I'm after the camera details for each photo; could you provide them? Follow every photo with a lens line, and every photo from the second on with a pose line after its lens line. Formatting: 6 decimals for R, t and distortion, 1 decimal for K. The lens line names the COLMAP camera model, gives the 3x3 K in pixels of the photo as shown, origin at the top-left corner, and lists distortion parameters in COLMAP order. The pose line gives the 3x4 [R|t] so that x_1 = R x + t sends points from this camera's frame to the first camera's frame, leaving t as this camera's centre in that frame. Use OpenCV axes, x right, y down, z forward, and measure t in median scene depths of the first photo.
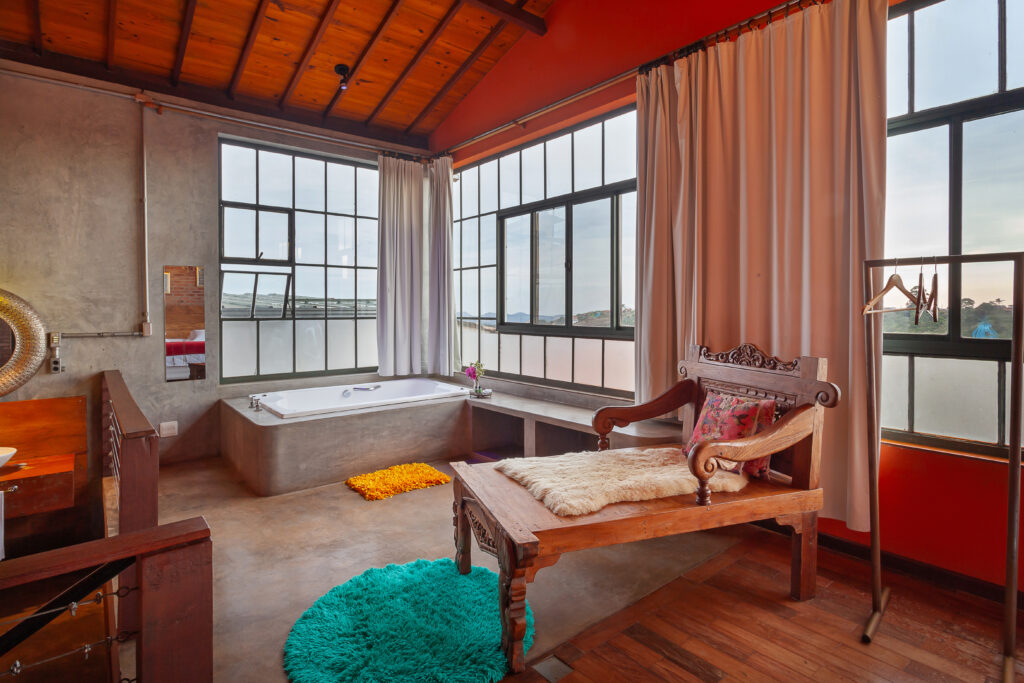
lens RADIAL K [[523.7, 0, 508.5], [0, 523.7, 306.7], [0, 0, 1]] dist [-0.001210, -0.000397]
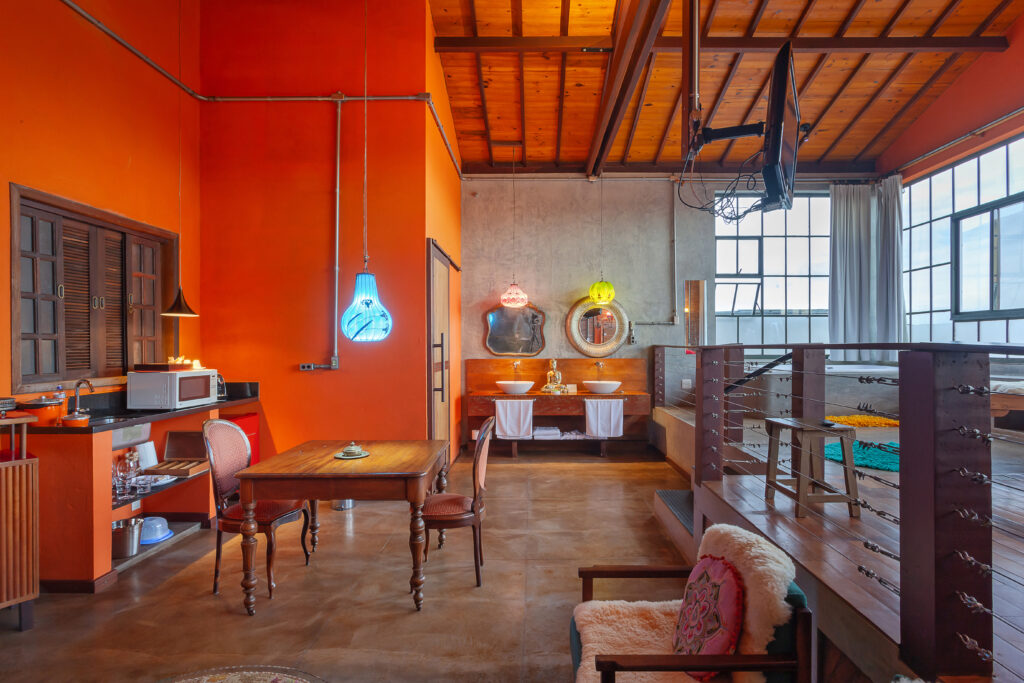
lens RADIAL K [[532.8, 0, 529.0], [0, 532.8, 345.0], [0, 0, 1]] dist [-0.000767, 0.001444]
pose [[0.774939, -0.000843, -0.632036, -0.001834], [-0.000818, 0.999997, -0.002337, 0.120095], [0.632036, 0.002329, 0.774936, -0.546728]]
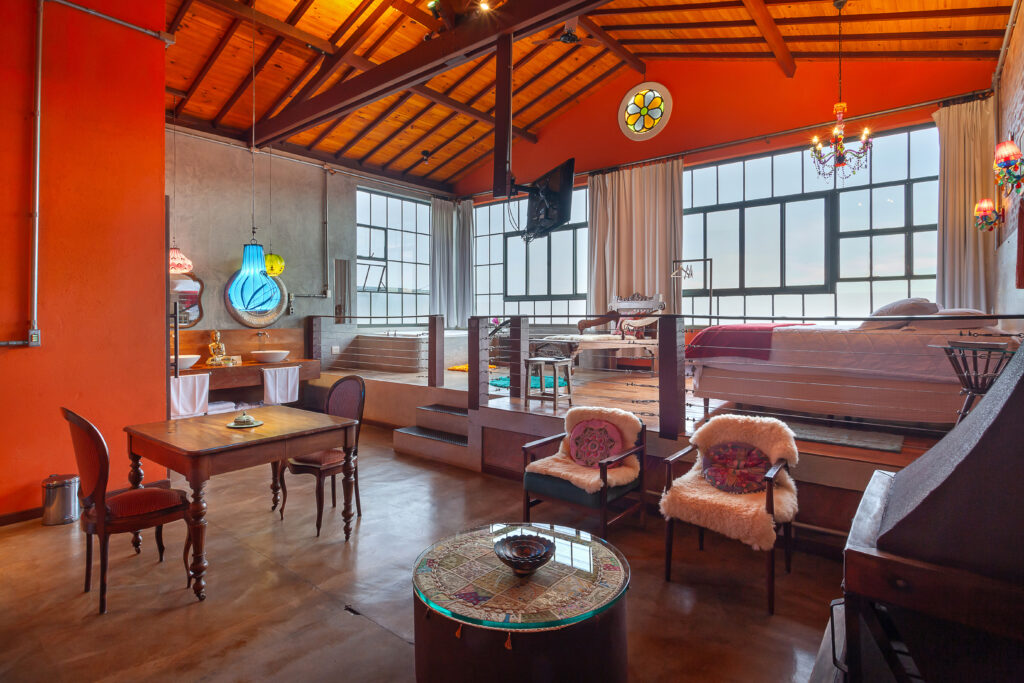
lens RADIAL K [[535.1, 0, 510.8], [0, 535.1, 317.5], [0, 0, 1]] dist [-0.020120, 0.000622]
pose [[0.977045, -0.001405, 0.213028, -0.452378], [0.001533, 0.999999, -0.000436, 0.123790], [-0.213027, 0.000752, 0.977046, -0.919437]]
